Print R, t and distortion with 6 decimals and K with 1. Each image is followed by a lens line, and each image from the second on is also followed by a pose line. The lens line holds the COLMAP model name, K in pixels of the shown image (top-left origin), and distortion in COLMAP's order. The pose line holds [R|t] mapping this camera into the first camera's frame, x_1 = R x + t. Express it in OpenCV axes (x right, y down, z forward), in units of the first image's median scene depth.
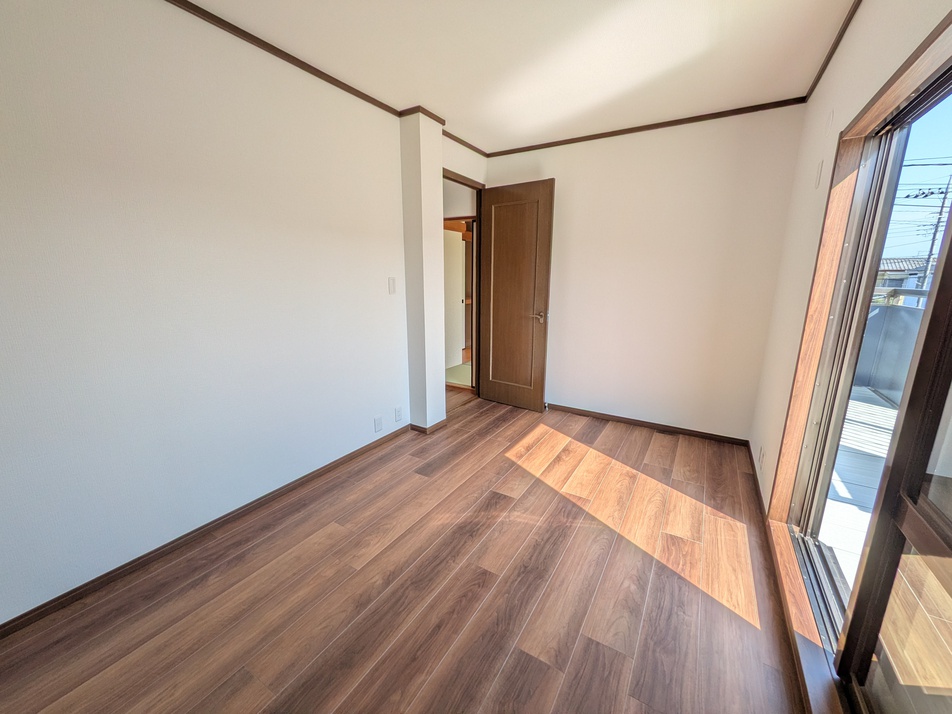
lens RADIAL K [[376.7, 0, 479.1], [0, 376.7, 356.5], [0, 0, 1]] dist [-0.002488, -0.000076]
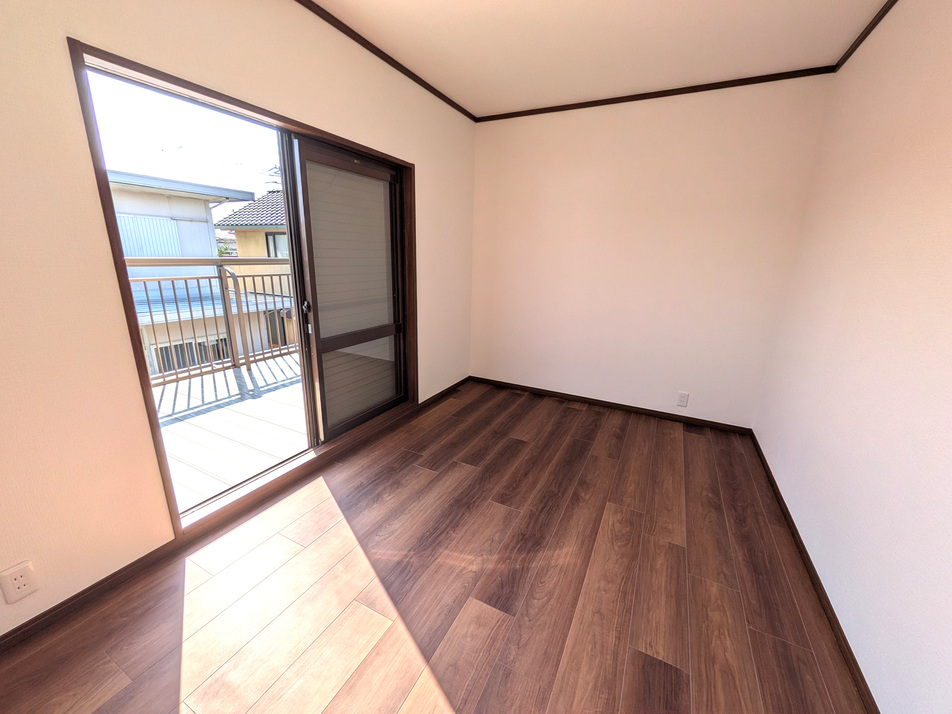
lens RADIAL K [[376.7, 0, 479.1], [0, 376.7, 356.5], [0, 0, 1]] dist [-0.002488, -0.000076]
pose [[-0.996772, -0.010926, -0.079535, 0.173732], [-0.046552, 0.885795, 0.461736, -0.354692], [0.065407, 0.463948, -0.883445, 1.678054]]
